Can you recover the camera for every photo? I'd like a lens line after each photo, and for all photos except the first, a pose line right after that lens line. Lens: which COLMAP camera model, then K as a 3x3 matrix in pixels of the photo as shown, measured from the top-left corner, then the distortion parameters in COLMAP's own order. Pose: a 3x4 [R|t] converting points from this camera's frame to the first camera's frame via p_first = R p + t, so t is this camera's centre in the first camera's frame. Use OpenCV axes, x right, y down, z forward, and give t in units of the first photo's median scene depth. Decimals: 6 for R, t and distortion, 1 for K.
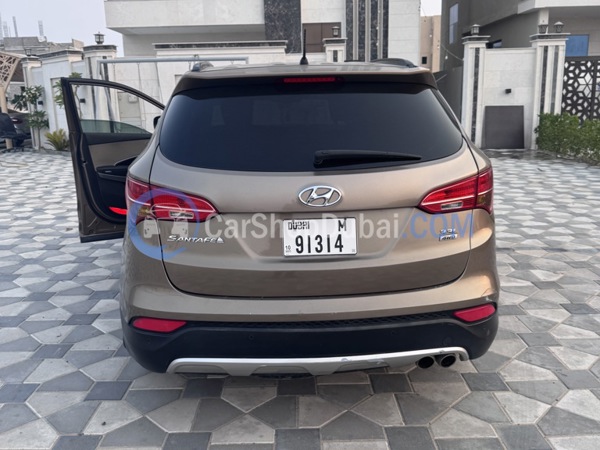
lens RADIAL K [[556.1, 0, 300.0], [0, 556.1, 225.0], [0, 0, 1]] dist [0.034551, -0.017812]
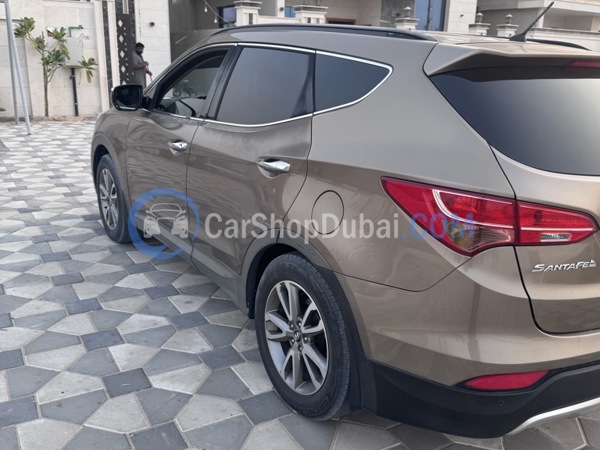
lens RADIAL K [[556.1, 0, 300.0], [0, 556.1, 225.0], [0, 0, 1]] dist [0.034551, -0.017812]
pose [[0.867782, -0.096508, 0.487484, -0.141565], [0.063914, 0.994489, 0.083105, -0.019256], [-0.492818, -0.040960, 0.869168, 0.078806]]
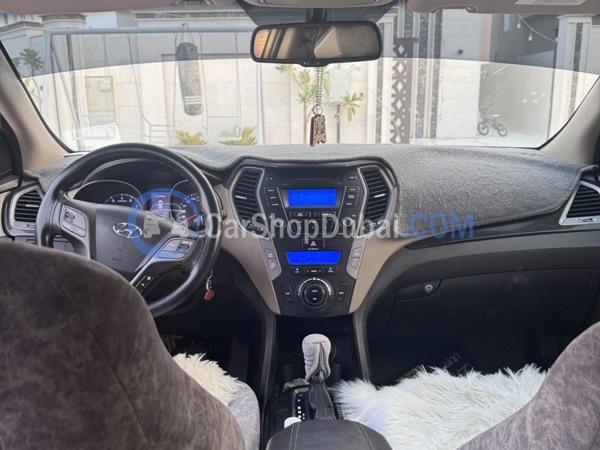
lens RADIAL K [[556.1, 0, 300.0], [0, 556.1, 225.0], [0, 0, 1]] dist [0.034551, -0.017812]
pose [[0.998879, 0.024449, -0.040536, -0.009185], [-0.023879, 0.999610, 0.014469, -0.062801], [0.040874, -0.013485, 0.999073, 0.277901]]
